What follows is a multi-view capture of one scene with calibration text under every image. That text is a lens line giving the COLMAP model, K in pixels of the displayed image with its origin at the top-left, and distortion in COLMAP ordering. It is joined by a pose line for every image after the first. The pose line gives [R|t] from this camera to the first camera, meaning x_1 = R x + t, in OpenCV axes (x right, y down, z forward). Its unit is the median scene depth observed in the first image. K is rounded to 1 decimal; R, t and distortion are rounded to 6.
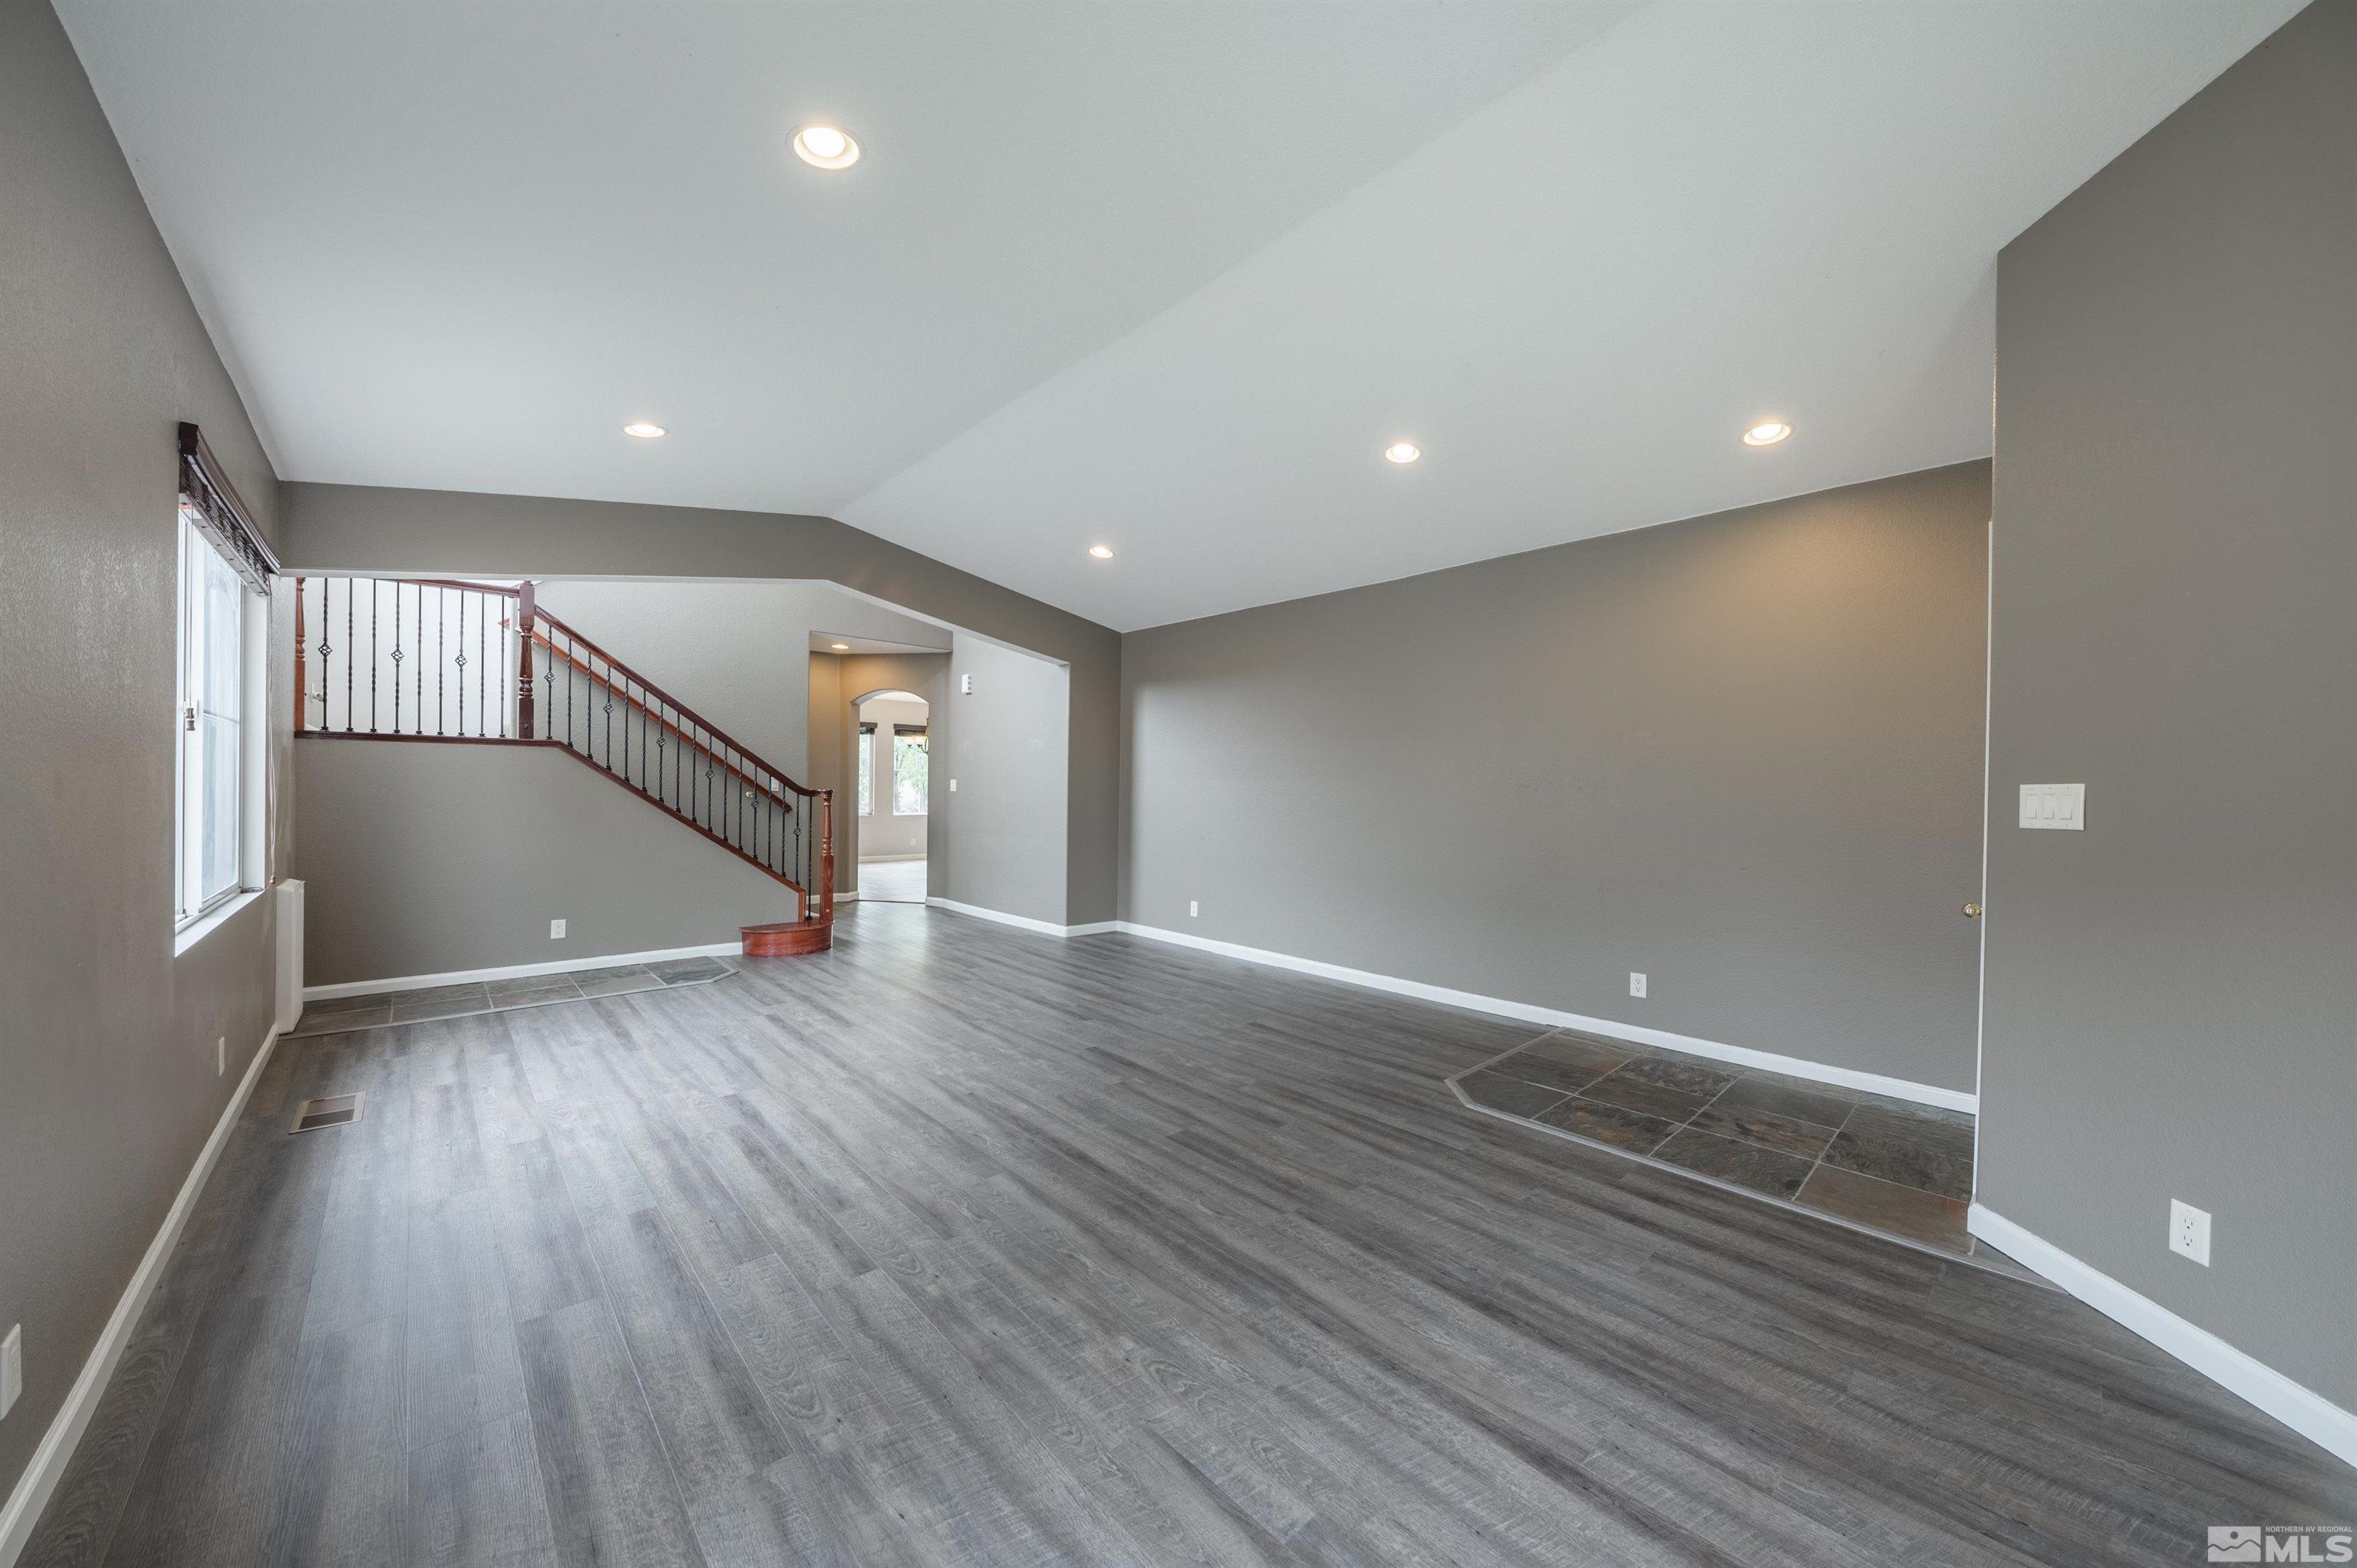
lens RADIAL K [[814.4, 0, 1173.9], [0, 814.4, 791.5], [0, 0, 1]] dist [0.010297, -0.006788]
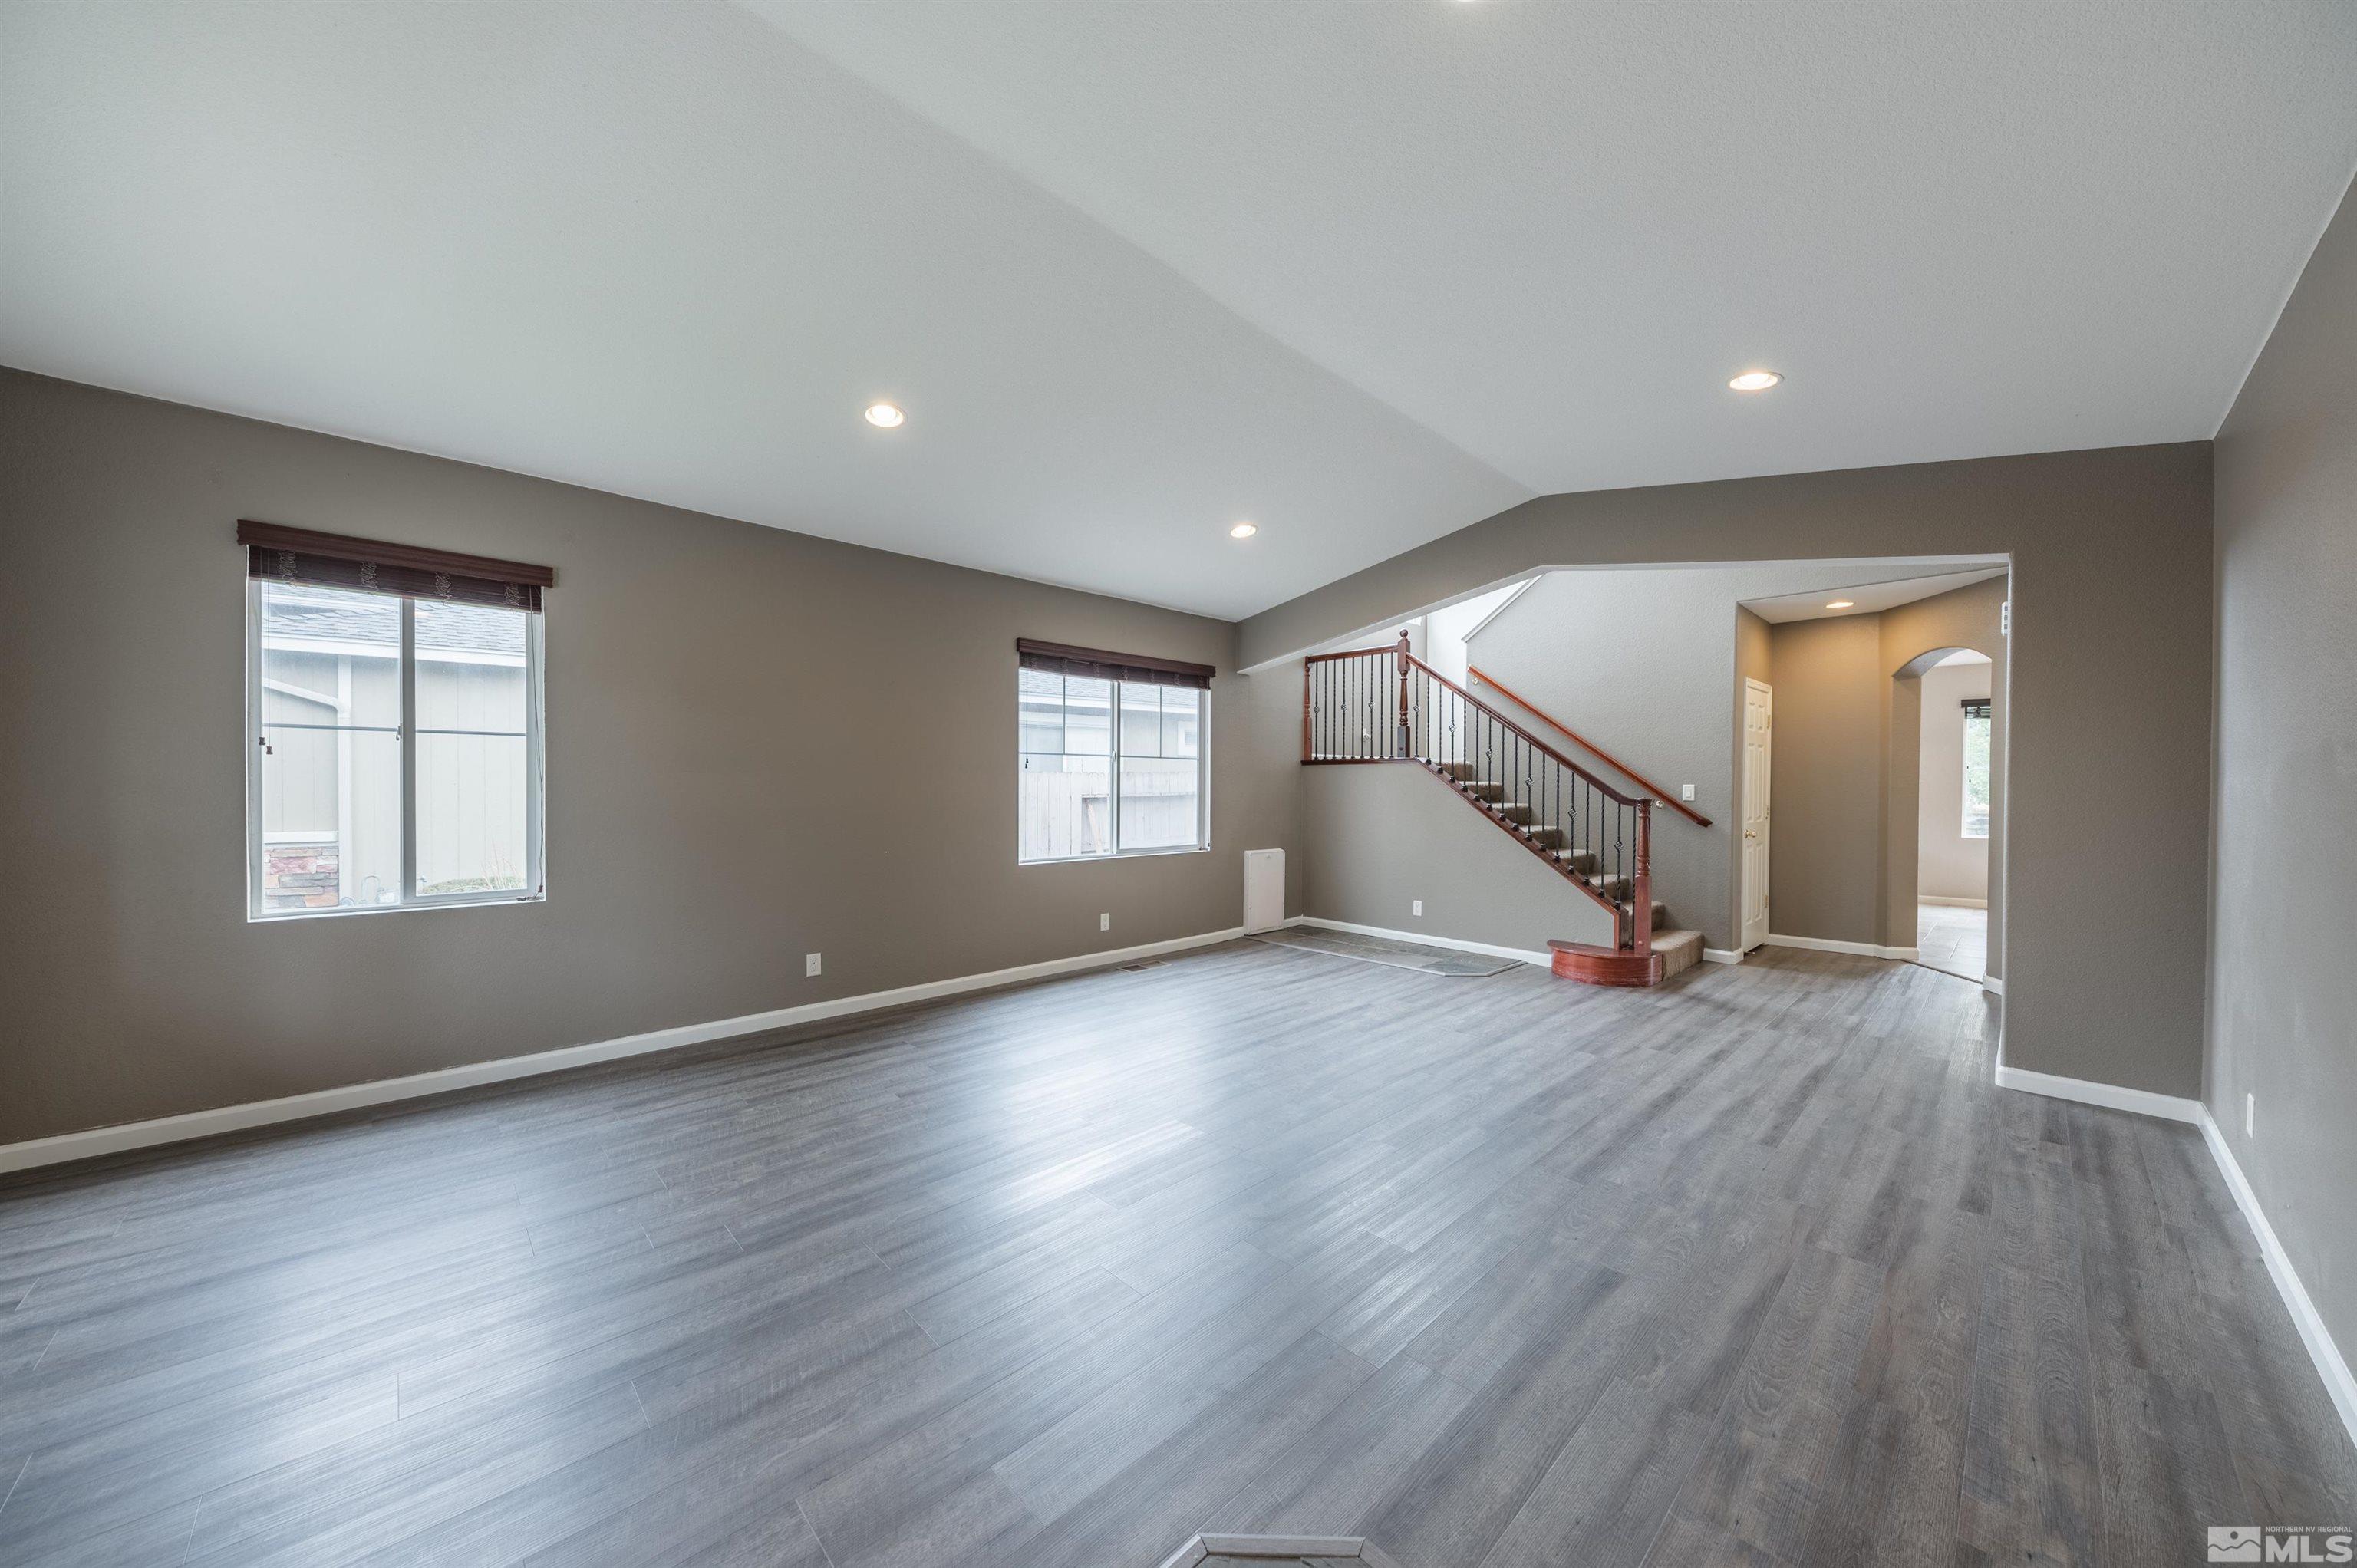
lens RADIAL K [[814.4, 0, 1173.9], [0, 814.4, 791.5], [0, 0, 1]] dist [0.010297, -0.006788]
pose [[0.013152, -0.005798, -0.999897, 0.712028], [-0.009706, 0.999935, -0.005926, 0.000797], [0.999866, 0.009783, 0.013095, 0.884053]]
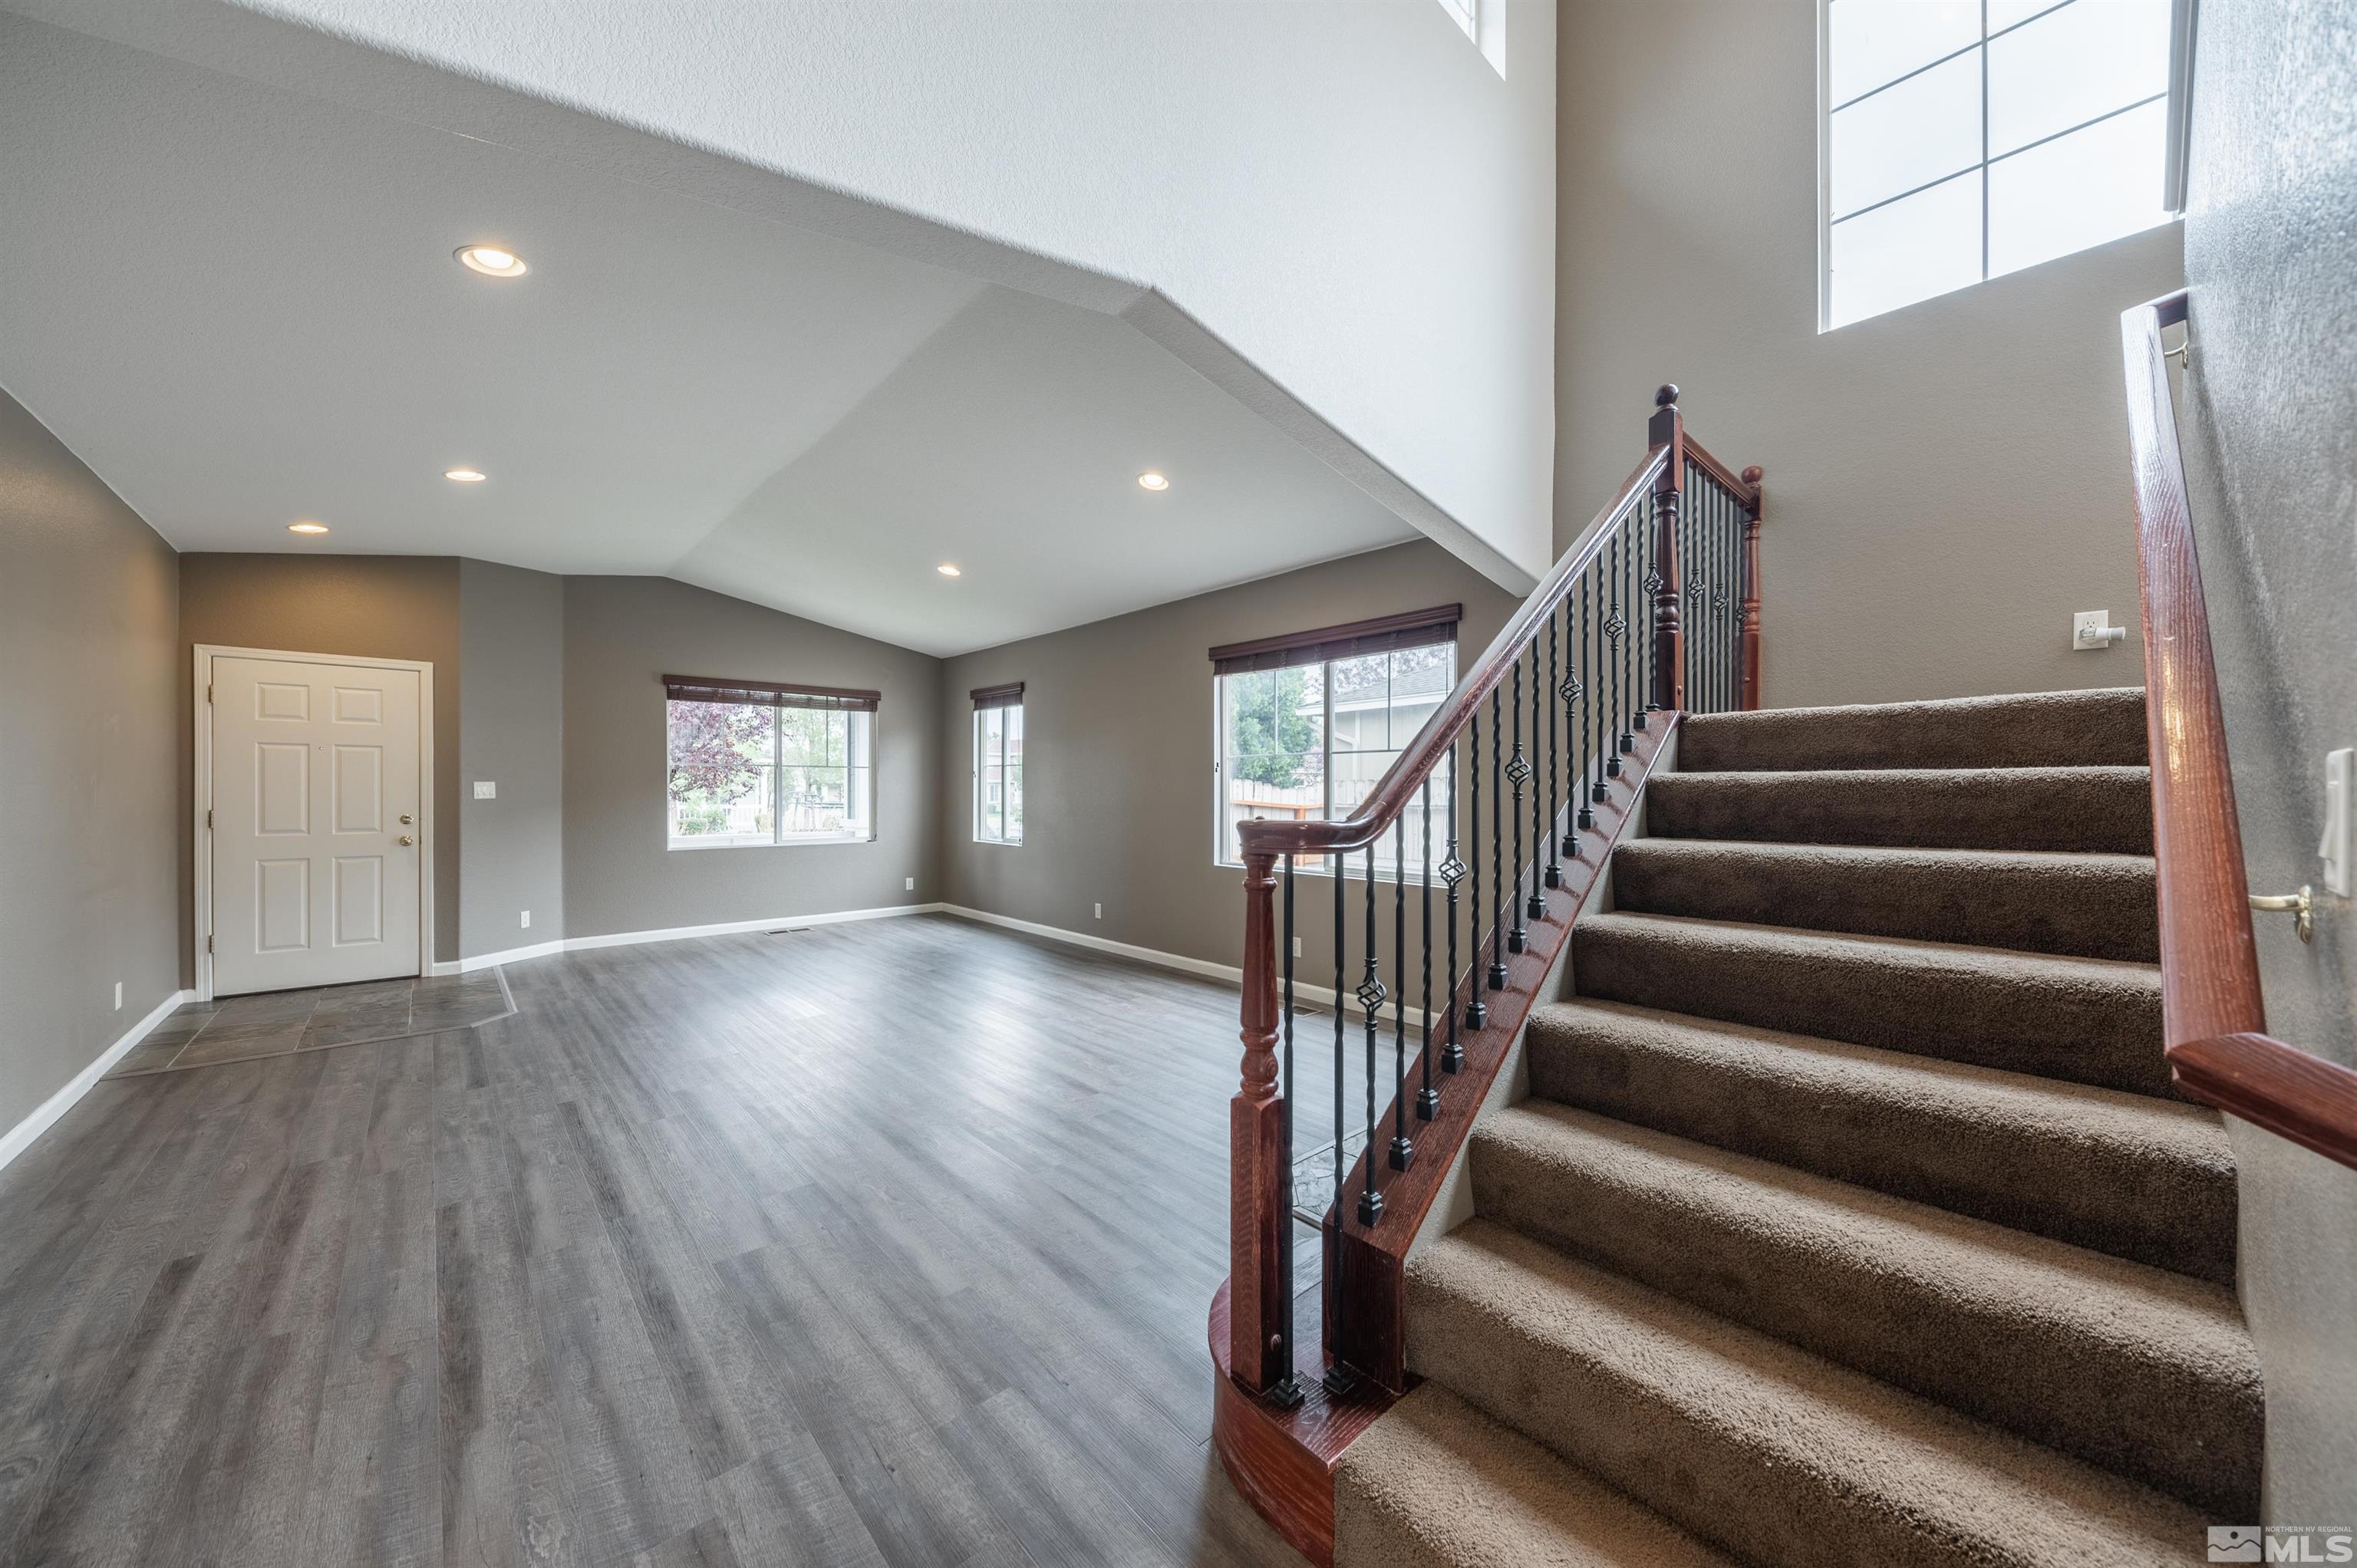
lens RADIAL K [[819.0, 0, 1170.1], [0, 819.0, 791.0], [0, 0, 1]] dist [0.009788, -0.005525]
pose [[-0.999753, -0.017372, 0.013890, -0.701550], [-0.017276, 0.999826, 0.007012, -0.021455], [-0.014009, 0.006771, -0.999879, 2.164968]]
